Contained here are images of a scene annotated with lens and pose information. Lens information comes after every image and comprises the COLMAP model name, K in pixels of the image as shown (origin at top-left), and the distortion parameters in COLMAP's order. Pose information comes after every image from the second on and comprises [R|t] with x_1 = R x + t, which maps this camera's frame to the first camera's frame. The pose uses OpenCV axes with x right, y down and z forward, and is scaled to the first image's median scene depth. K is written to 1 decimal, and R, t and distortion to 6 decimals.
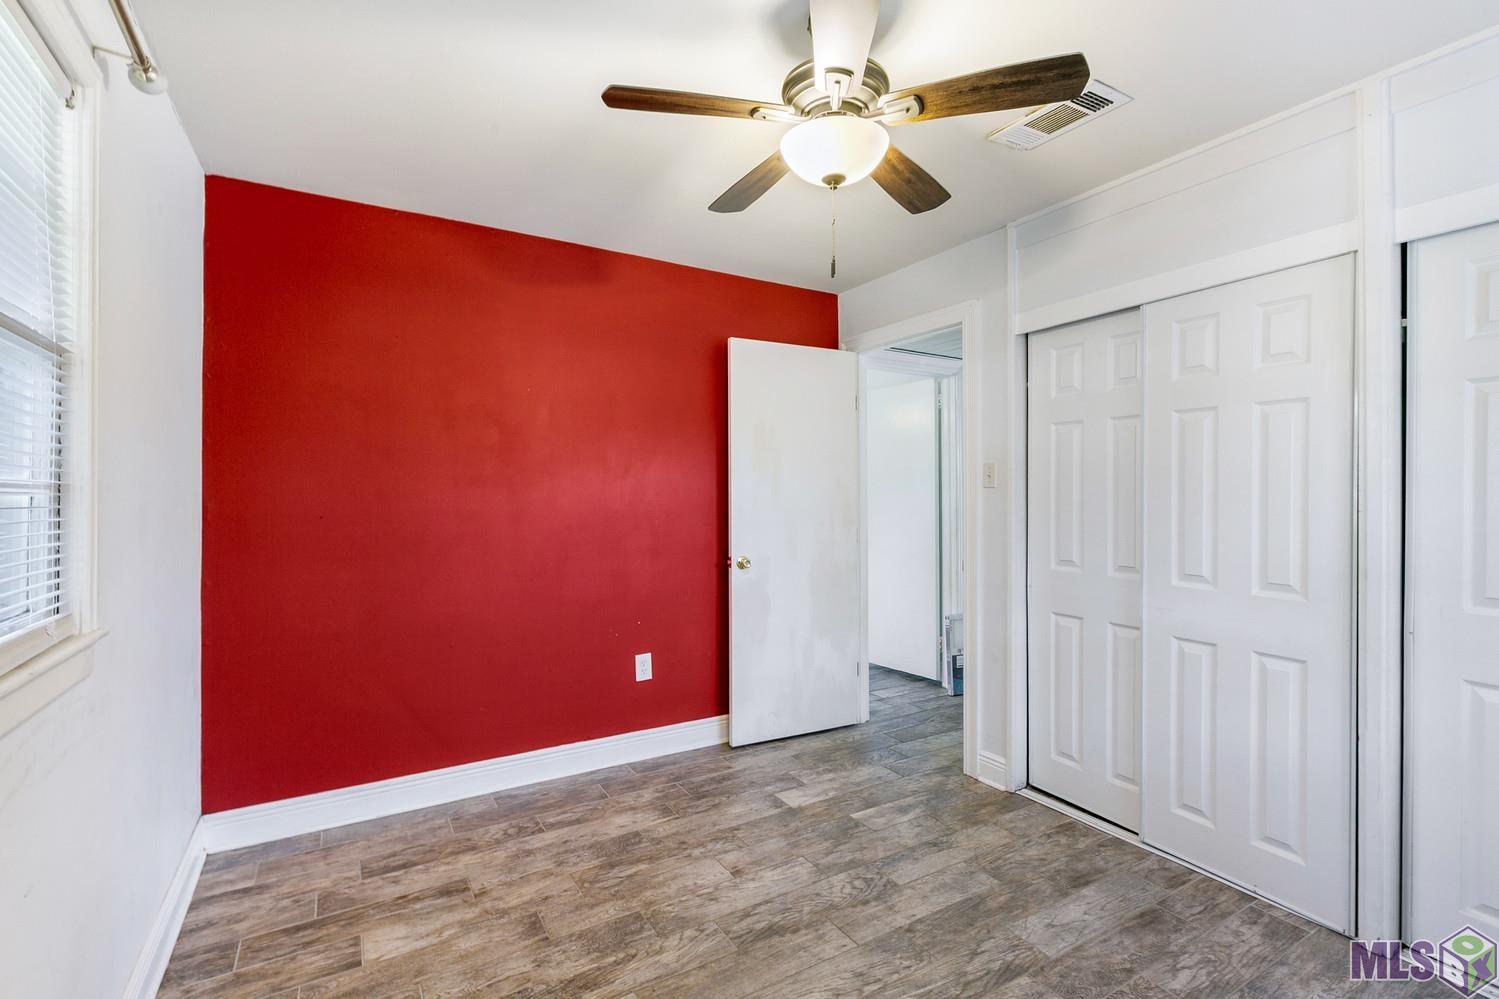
lens RADIAL K [[692.9, 0, 747.8], [0, 692.9, 495.4], [0, 0, 1]] dist [-0.001448, -0.000150]
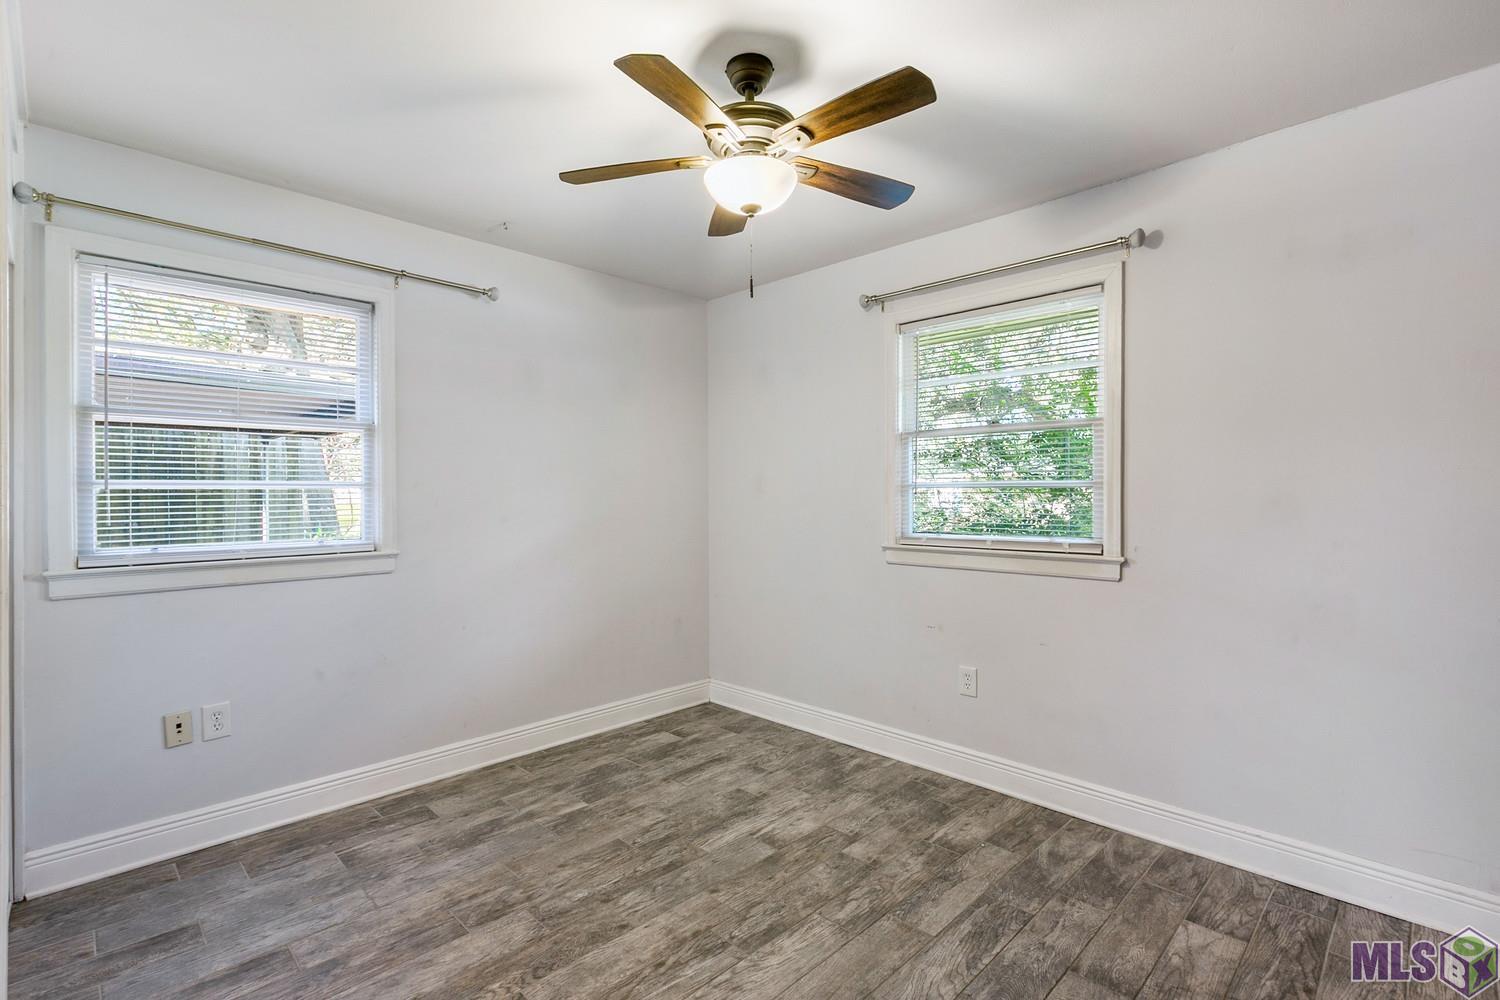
lens RADIAL K [[693.4, 0, 750.8], [0, 693.4, 500.2], [0, 0, 1]] dist [-0.001448, -0.000150]
pose [[-0.967655, 0.006020, -0.252207, 0.363825], [0.005252, 0.999979, 0.003716, 0.016343], [0.252224, 0.002271, -0.967666, 1.852948]]
